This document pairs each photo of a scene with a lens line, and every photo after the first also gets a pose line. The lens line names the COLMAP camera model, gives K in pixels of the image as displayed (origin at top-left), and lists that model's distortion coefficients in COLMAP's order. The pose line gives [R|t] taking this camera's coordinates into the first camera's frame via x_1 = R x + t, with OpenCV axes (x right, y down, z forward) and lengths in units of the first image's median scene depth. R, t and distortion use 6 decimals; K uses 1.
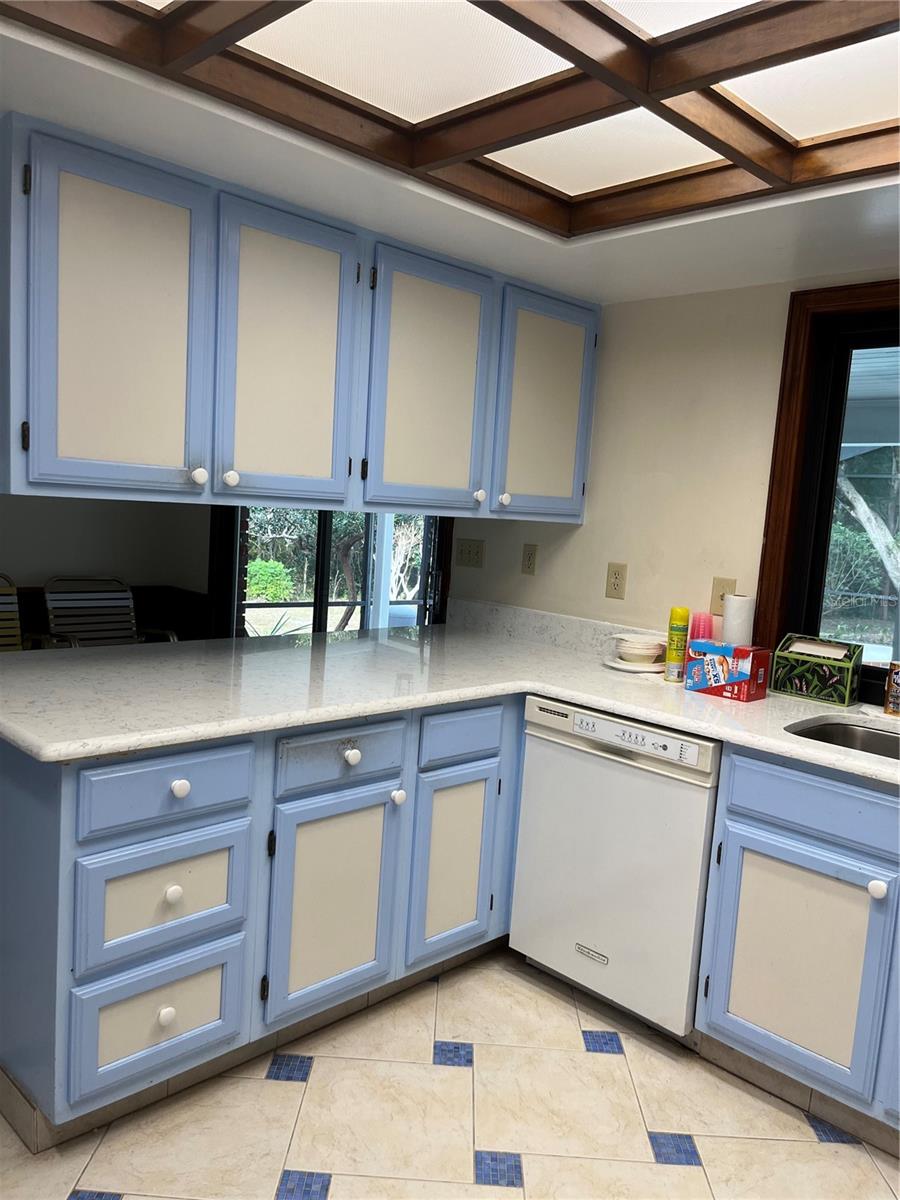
lens RADIAL K [[907.7, 0, 450.0], [0, 907.7, 600.0], [0, 0, 1]] dist [0.046871, -0.050789]
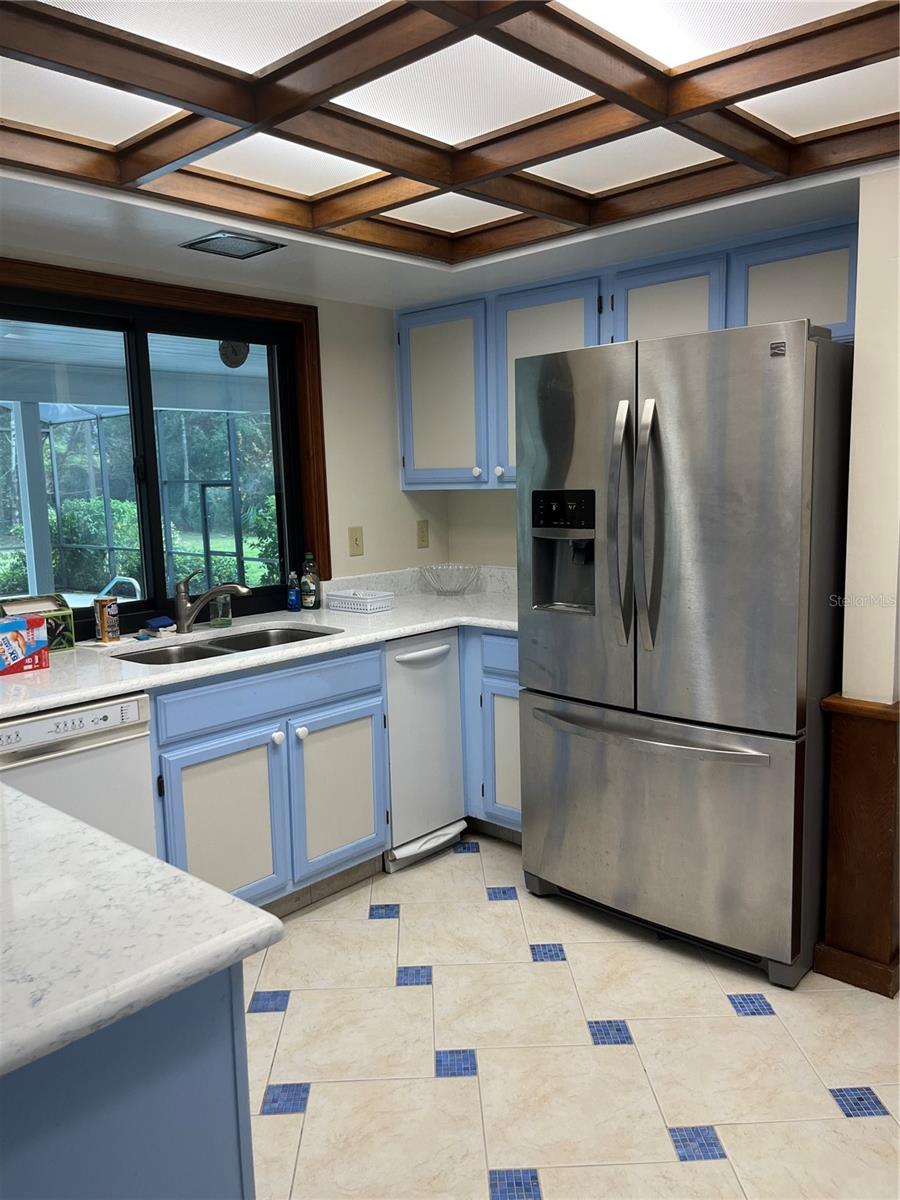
lens RADIAL K [[900.4, 0, 450.0], [0, 900.4, 600.0], [0, 0, 1]] dist [0.043452, -0.134456]
pose [[-0.050213, -0.200916, 0.978321, -0.736676], [0.126292, 0.970416, 0.205774, -0.123378], [-0.990721, 0.133887, -0.023354, 0.624140]]
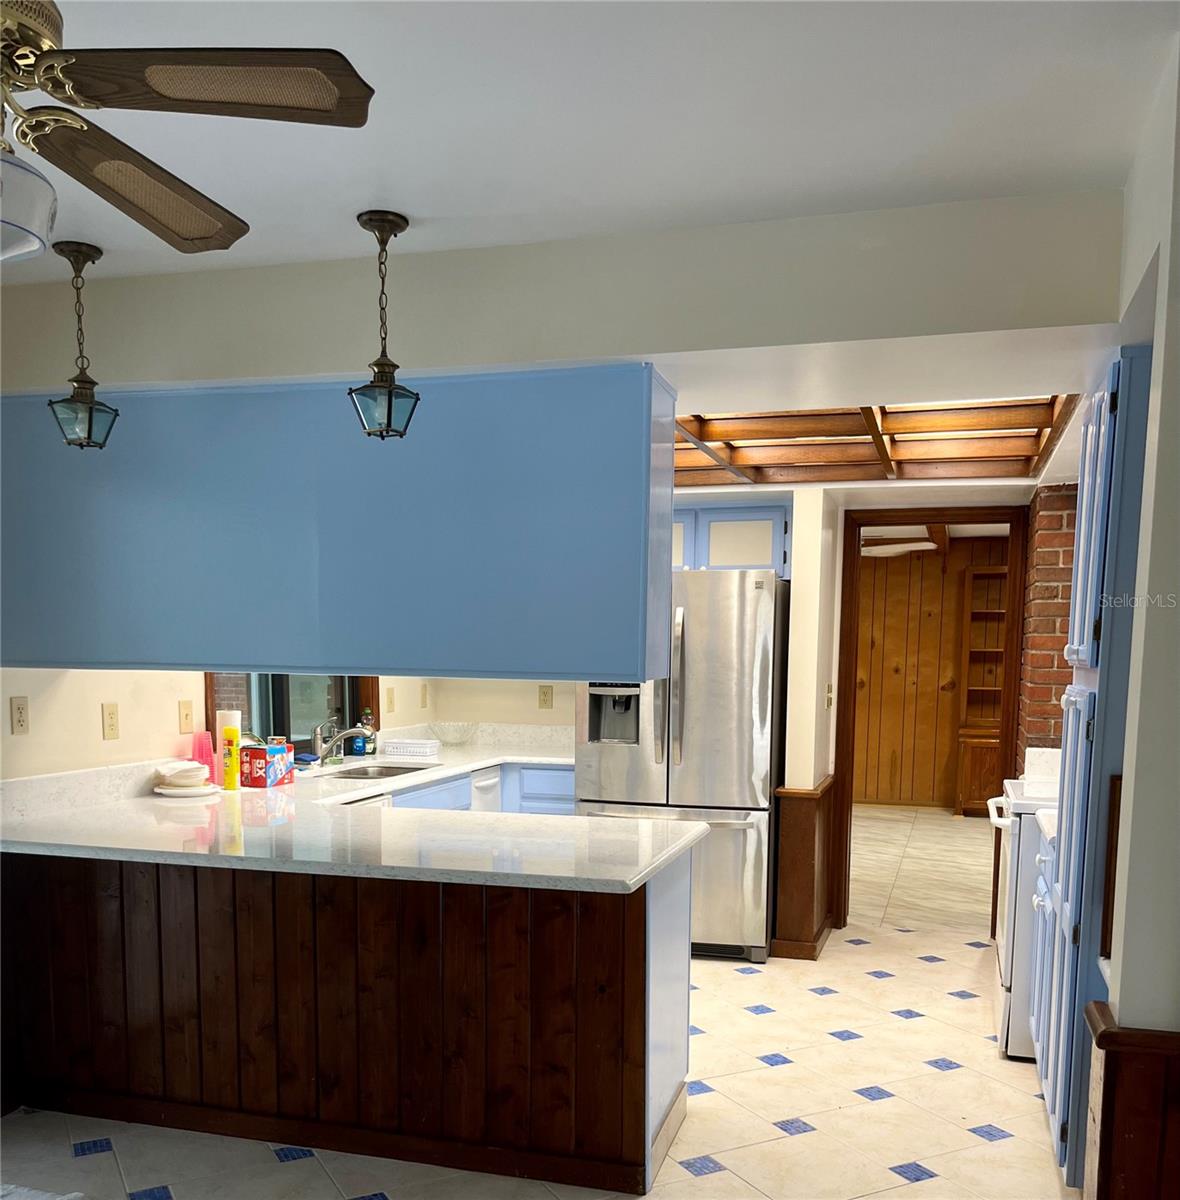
lens RADIAL K [[1182.0, 0, 590.0], [0, 1182.0, 600.0], [0, 0, 1]] dist [-0.206344, -0.006218]
pose [[-0.488369, -0.029509, 0.872138, -1.531053], [0.063301, 0.995597, 0.069133, -0.275715], [-0.870338, 0.088969, -0.484351, 1.568686]]
